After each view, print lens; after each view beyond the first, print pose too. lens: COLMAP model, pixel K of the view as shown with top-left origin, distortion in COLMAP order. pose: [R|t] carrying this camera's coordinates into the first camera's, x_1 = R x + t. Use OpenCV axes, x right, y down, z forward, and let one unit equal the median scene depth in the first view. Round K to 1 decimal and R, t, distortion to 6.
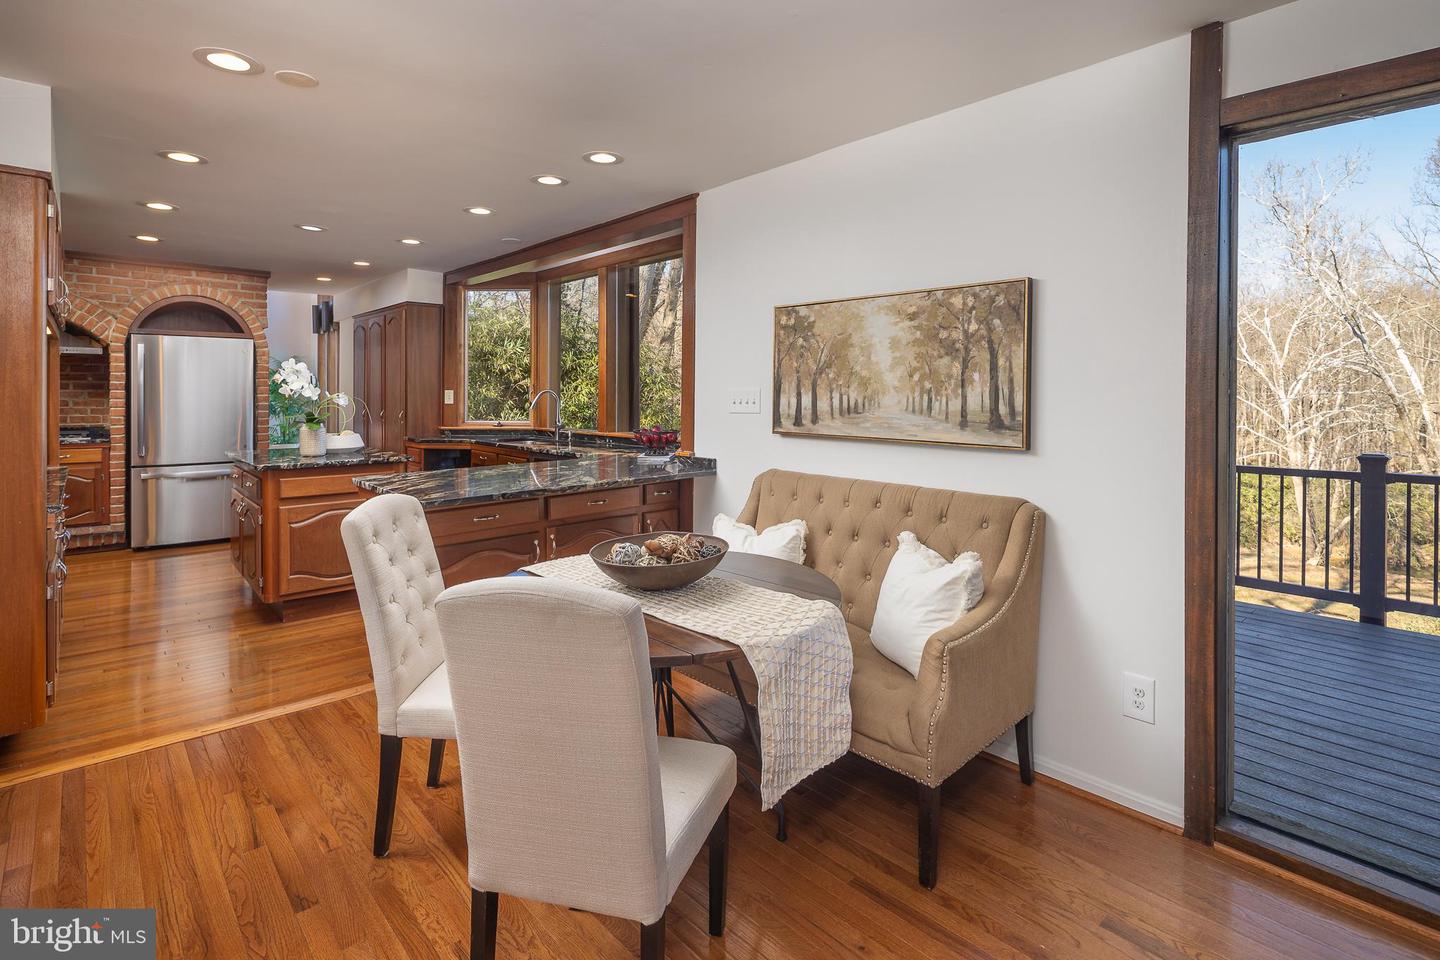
lens RADIAL K [[696.5, 0, 703.4], [0, 696.5, 396.6], [0, 0, 1]] dist [0.004504, -0.000247]
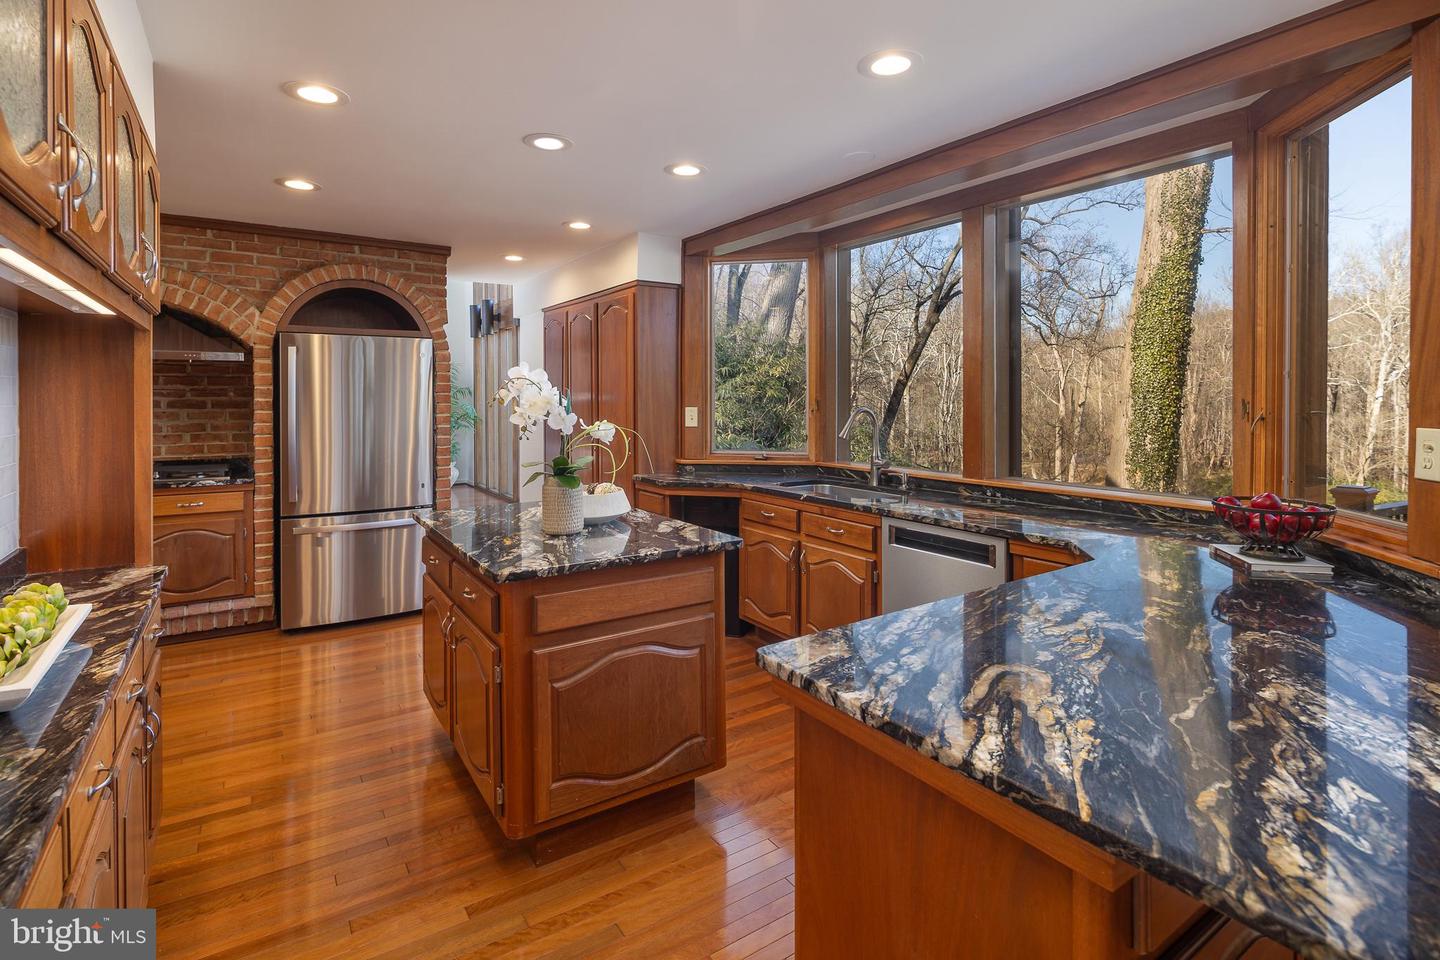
lens RADIAL K [[696.5, 0, 709.1], [0, 696.5, 402.5], [0, 0, 1]] dist [0.004504, -0.000247]
pose [[0.989719, -0.004114, -0.142963, -0.268474], [0.004160, 0.999991, 0.000026, -0.014985], [0.142962, -0.000620, 0.989728, 0.338744]]
